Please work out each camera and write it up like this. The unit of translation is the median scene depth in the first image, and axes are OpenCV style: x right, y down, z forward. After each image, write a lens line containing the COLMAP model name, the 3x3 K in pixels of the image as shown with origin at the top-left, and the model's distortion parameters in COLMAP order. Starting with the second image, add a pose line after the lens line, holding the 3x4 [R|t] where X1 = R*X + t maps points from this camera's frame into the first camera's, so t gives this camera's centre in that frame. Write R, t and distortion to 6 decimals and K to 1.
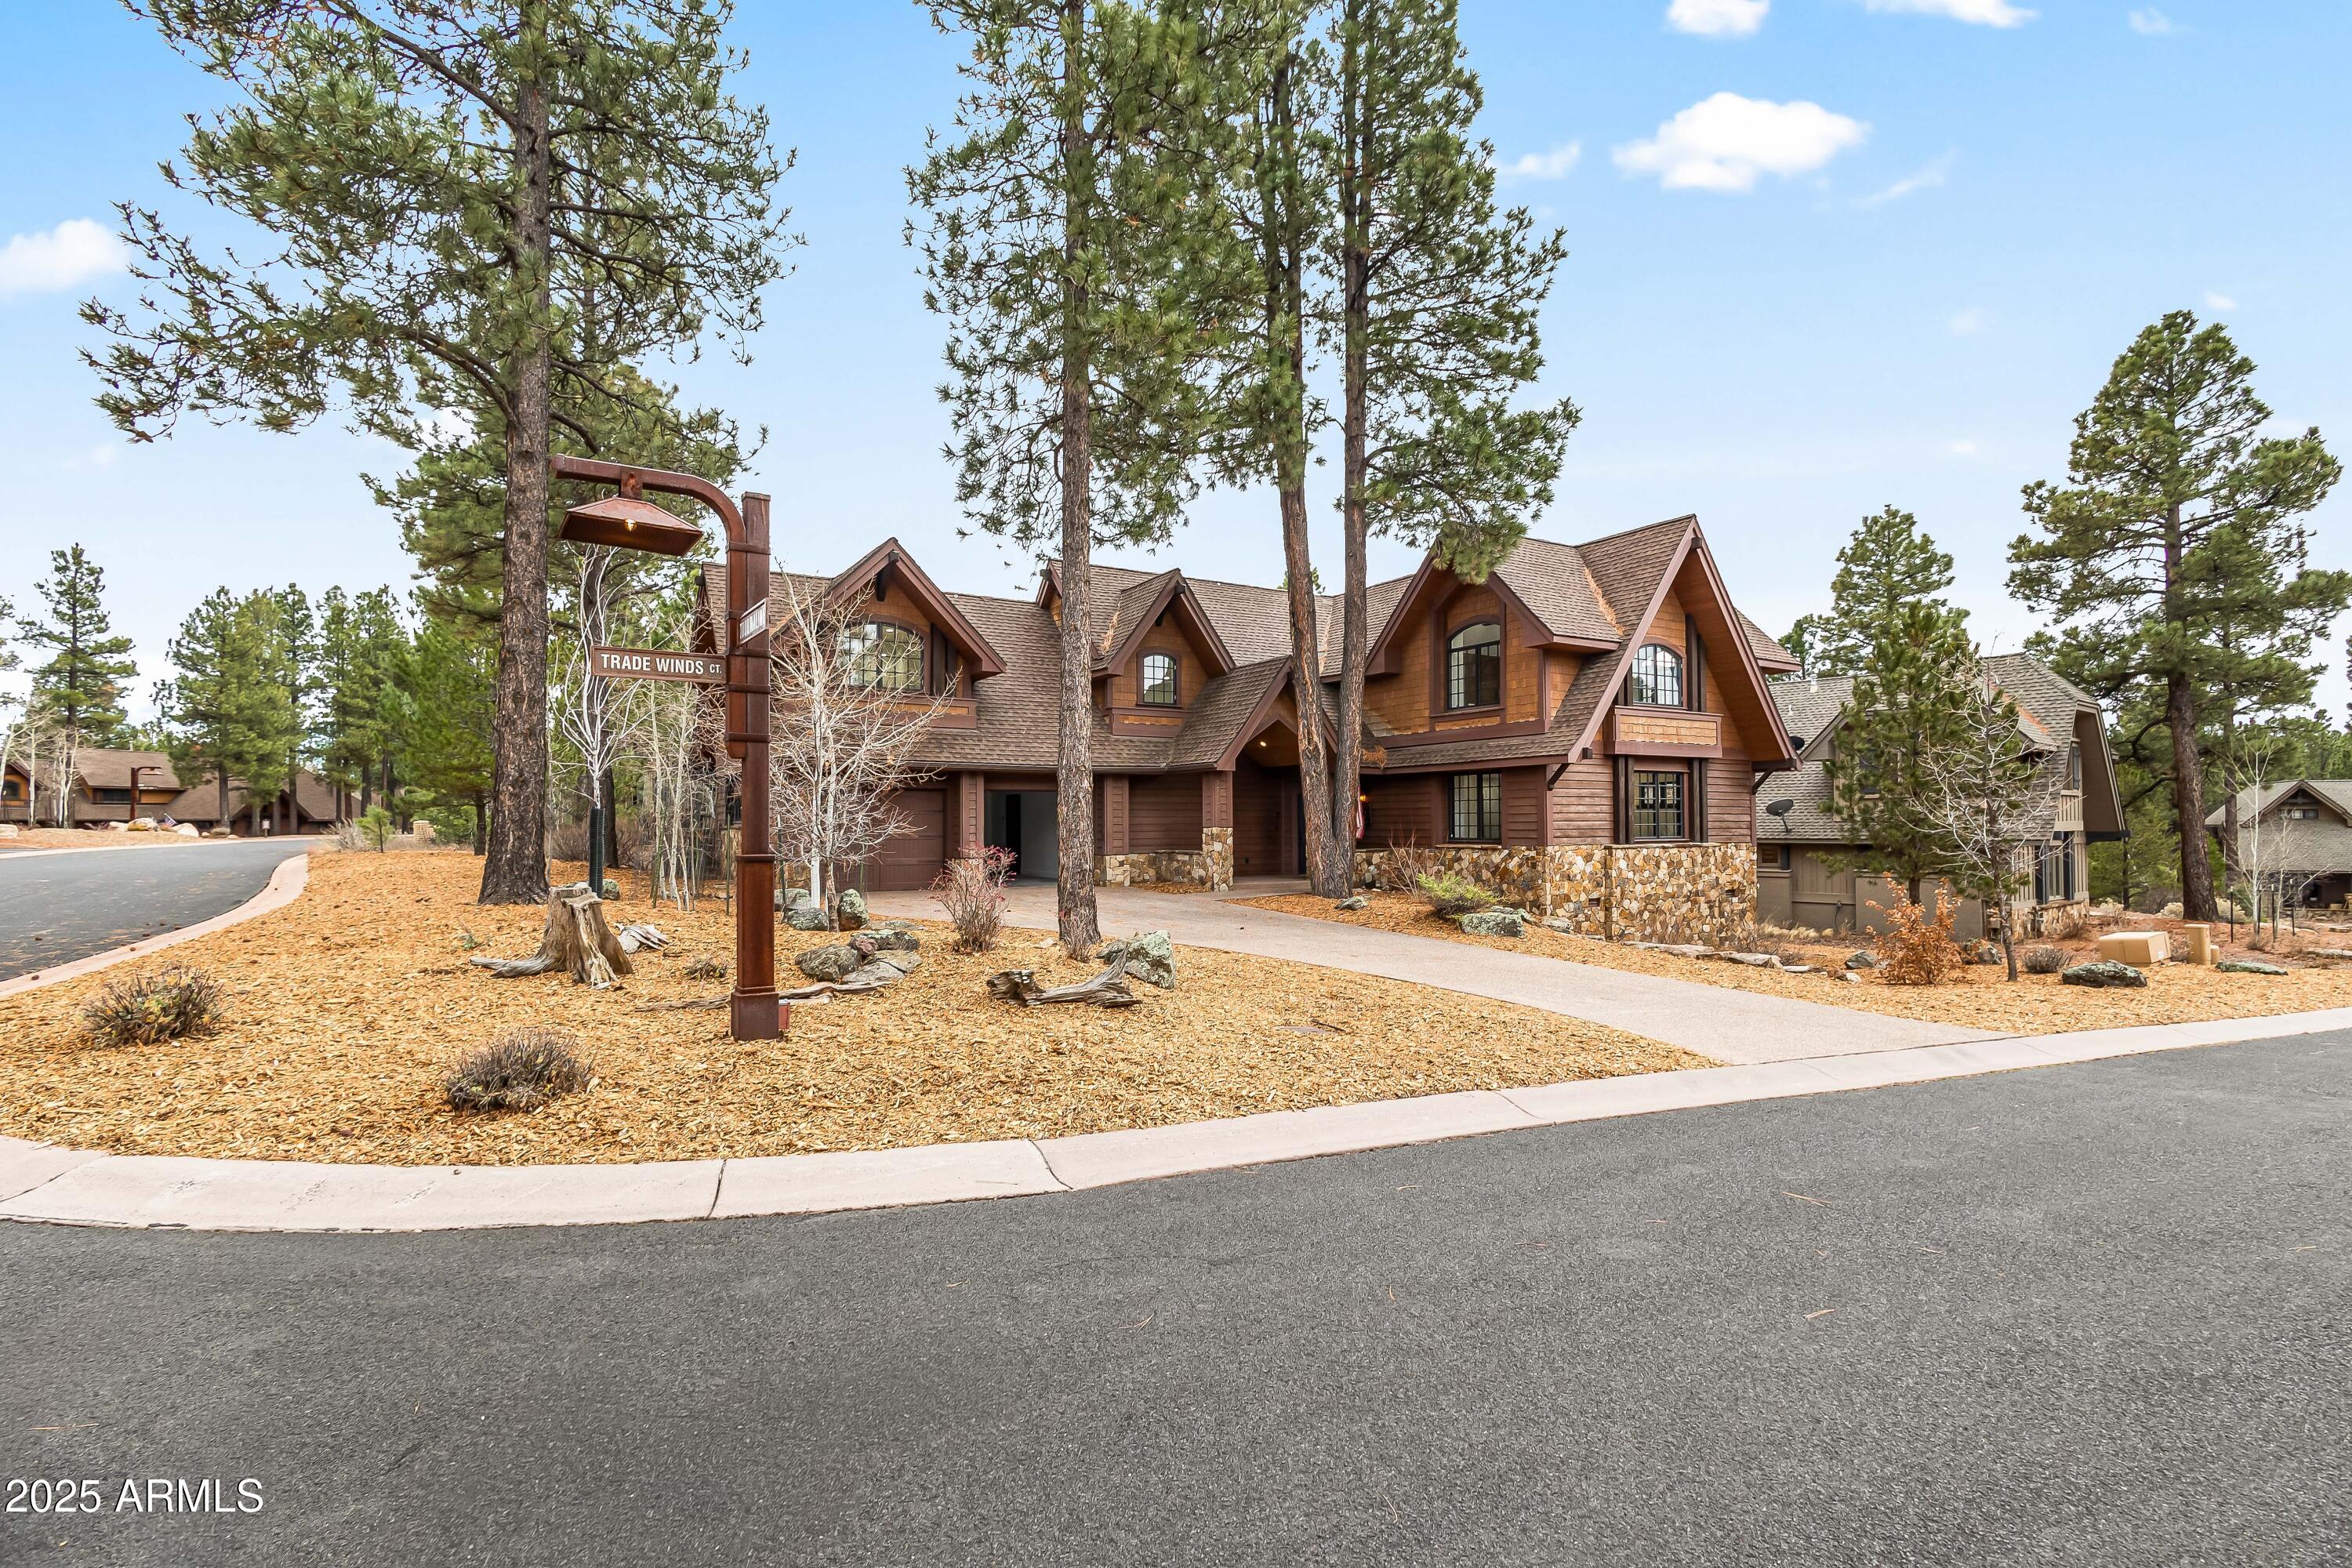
lens RADIAL K [[1072.9, 0, 1176.4], [0, 1072.9, 790.9], [0, 0, 1]] dist [0.012273, 0.000484]
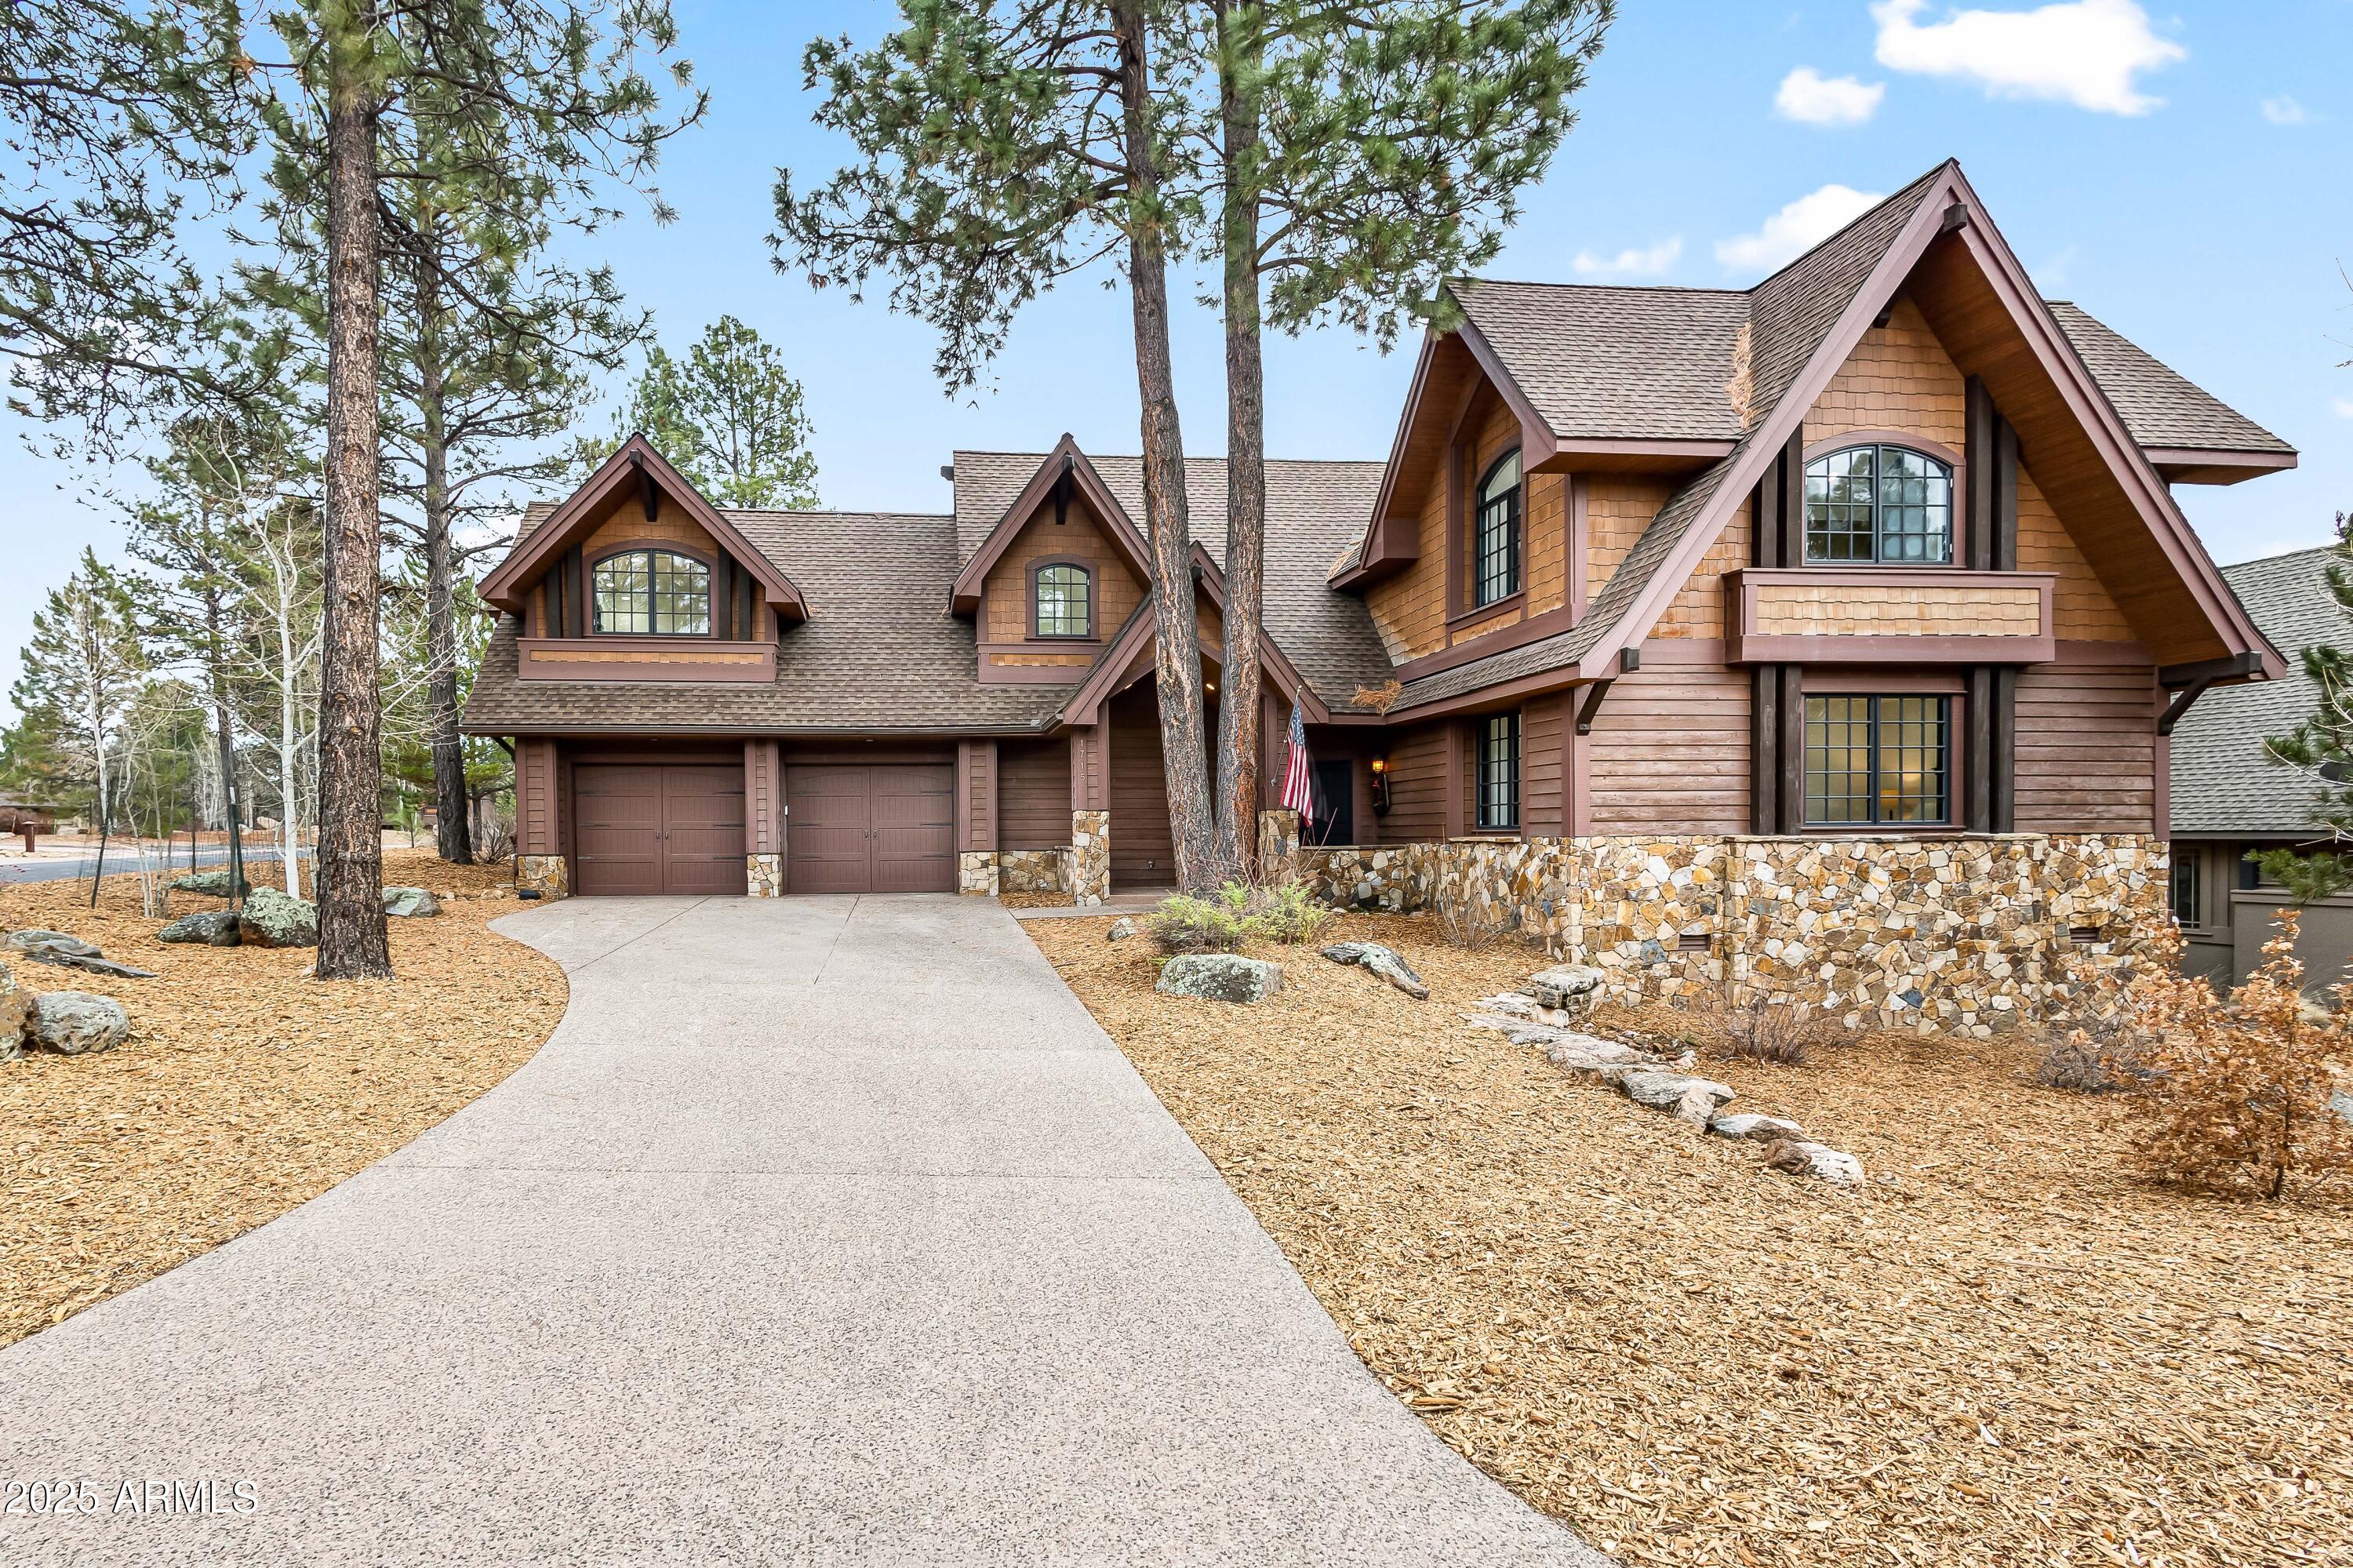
lens RADIAL K [[1197.5, 0, 1119.7], [0, 1197.5, 853.6], [0, 0, 1]] dist [-0.001400, -0.001376]
pose [[0.900488, 0.004397, -0.434858, 0.378090], [0.017234, 0.998803, 0.045787, 0.026377], [0.434538, -0.048725, 0.899334, 0.332009]]
